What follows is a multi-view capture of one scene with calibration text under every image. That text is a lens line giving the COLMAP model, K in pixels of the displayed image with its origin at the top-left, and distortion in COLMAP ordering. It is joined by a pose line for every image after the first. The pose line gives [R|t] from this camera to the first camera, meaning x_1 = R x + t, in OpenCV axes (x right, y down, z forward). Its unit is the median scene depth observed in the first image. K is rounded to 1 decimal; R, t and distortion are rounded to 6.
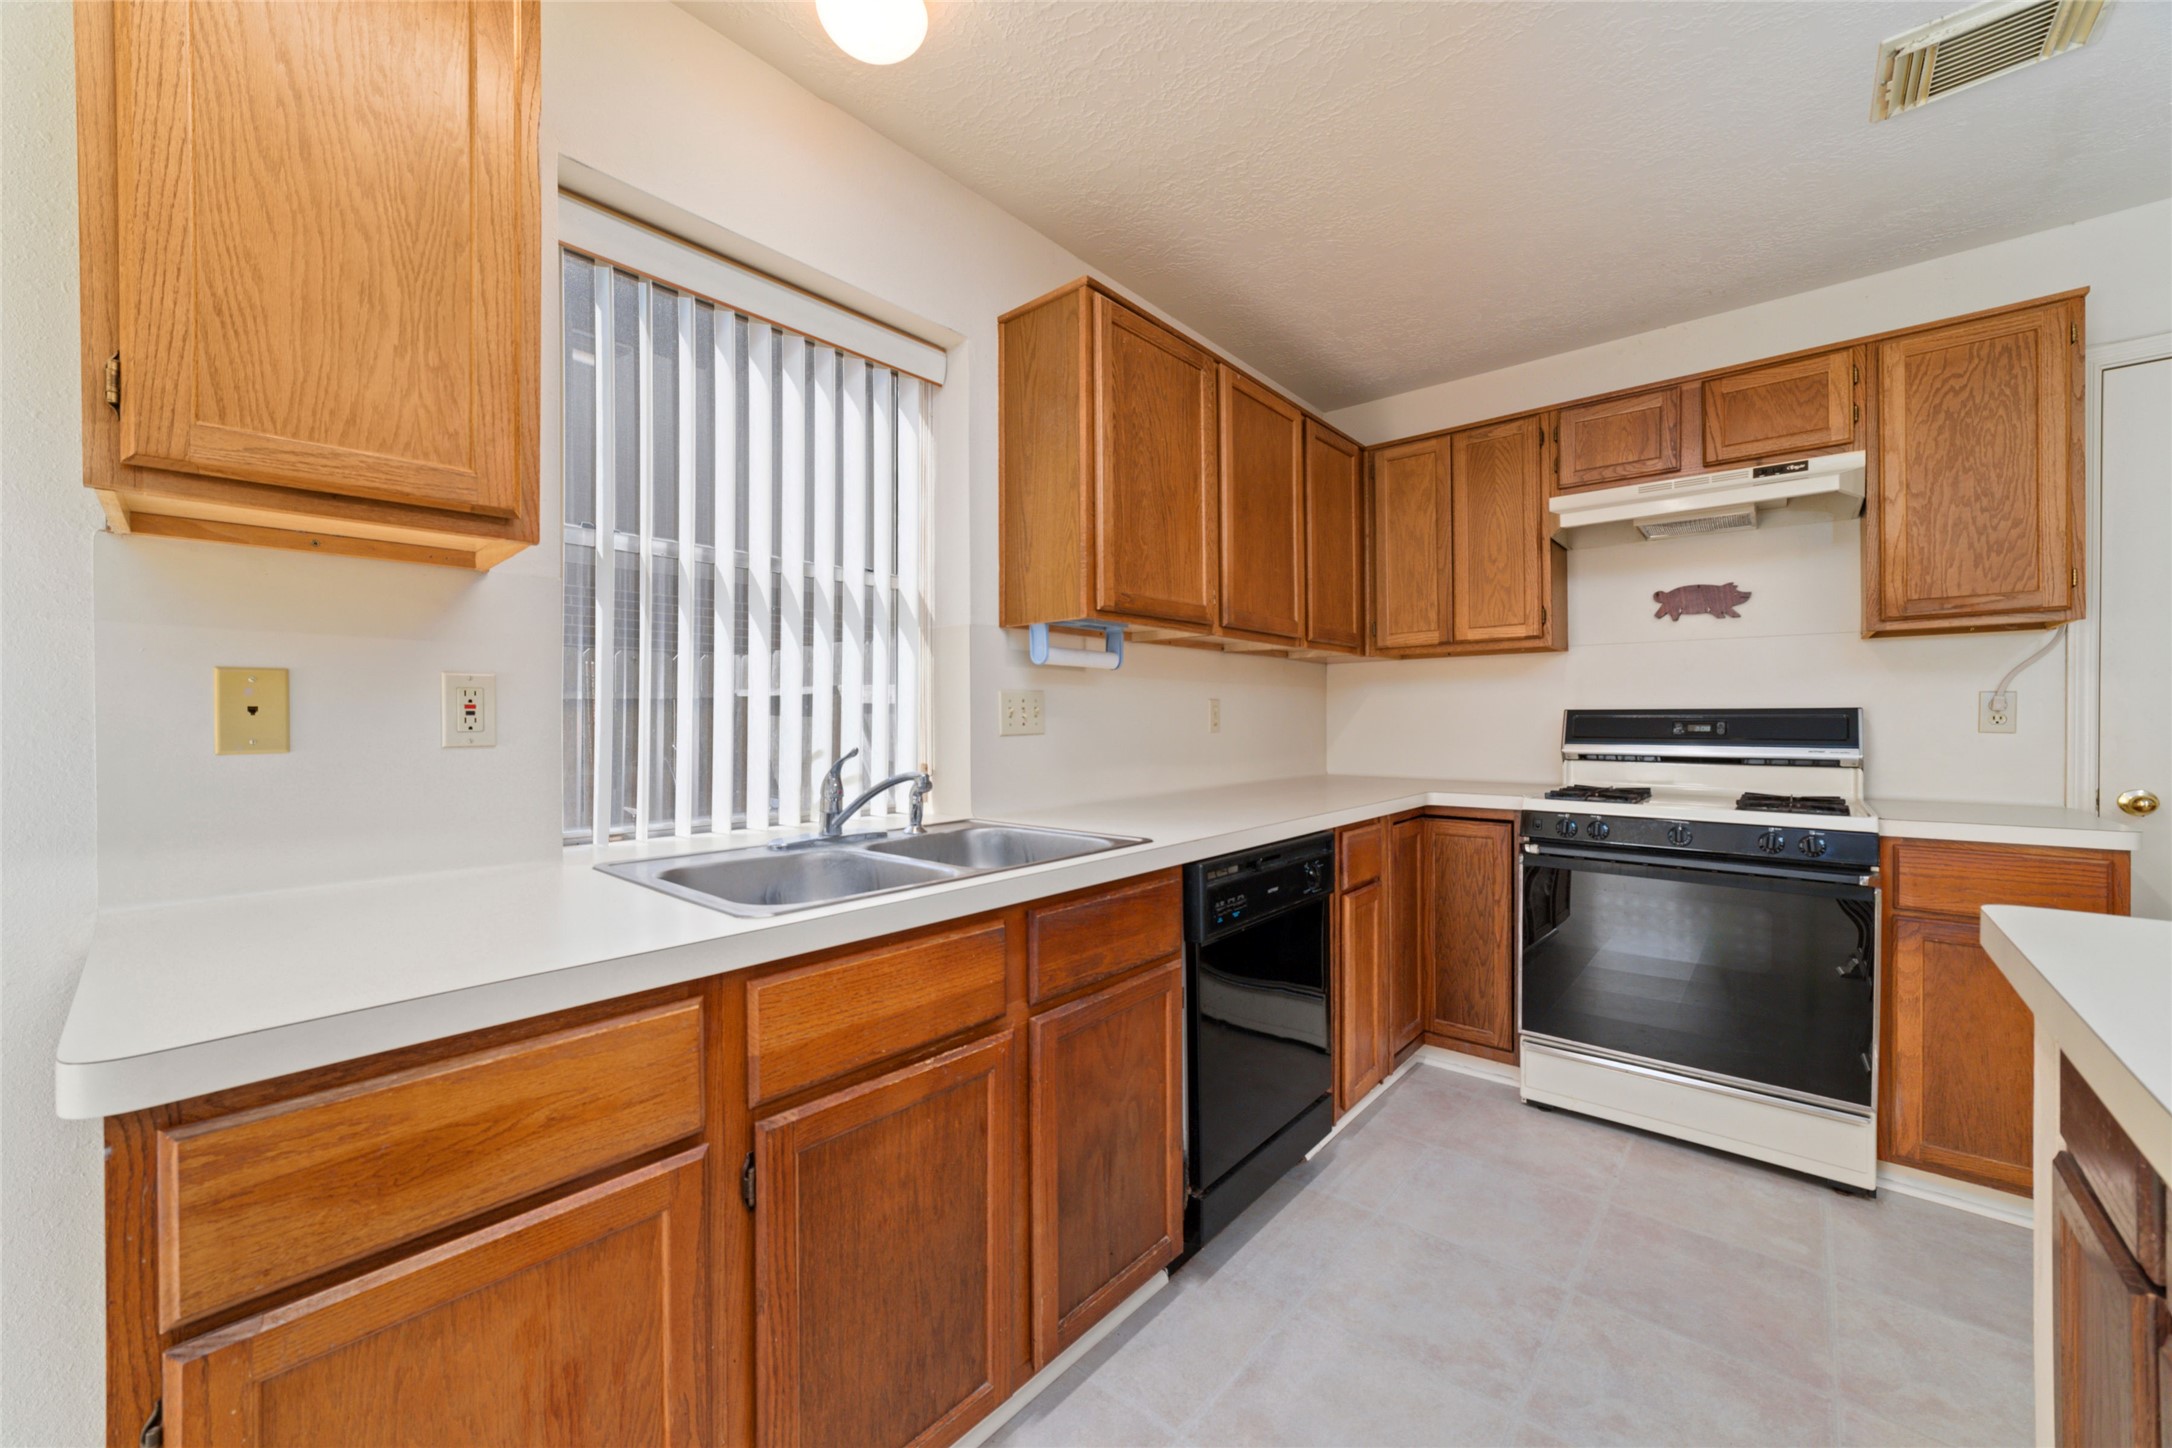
lens RADIAL K [[825.3, 0, 1087.9], [0, 825.3, 718.4], [0, 0, 1]] dist [-0.011238, 0.003396]
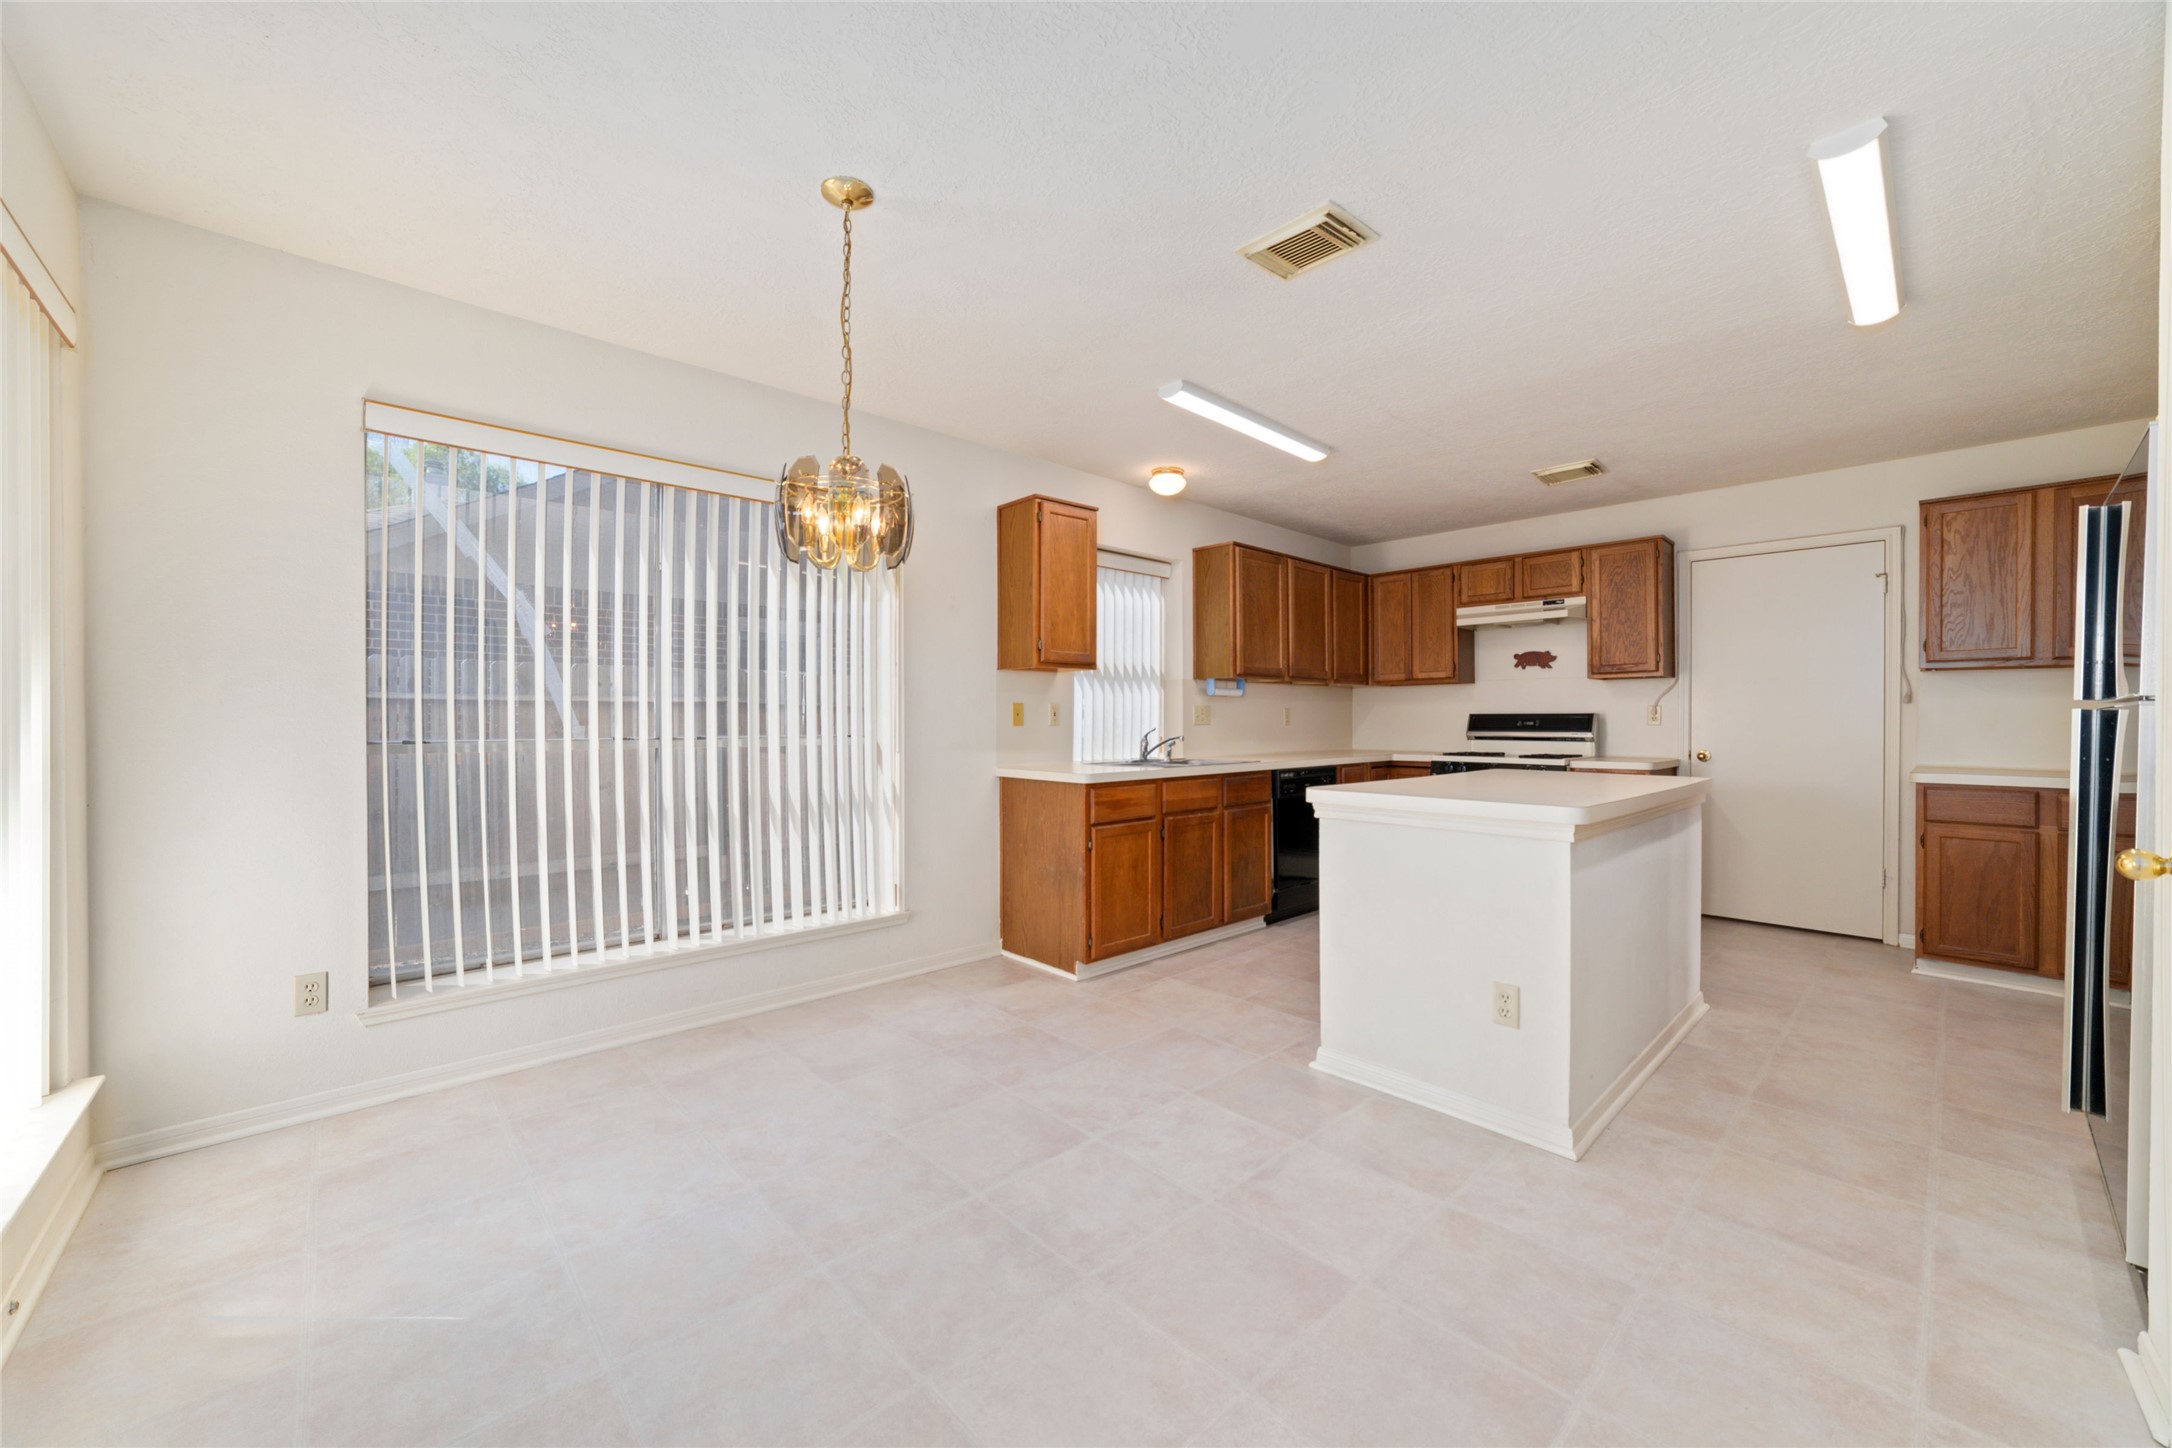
lens RADIAL K [[825.3, 0, 1095.3], [0, 825.3, 726.6], [0, 0, 1]] dist [-0.011238, 0.003396]
pose [[0.995919, 0.001754, -0.090239, -0.181172], [-0.001170, 0.999978, 0.006521, 0.011092], [0.090248, -0.006389, 0.995899, -1.458774]]
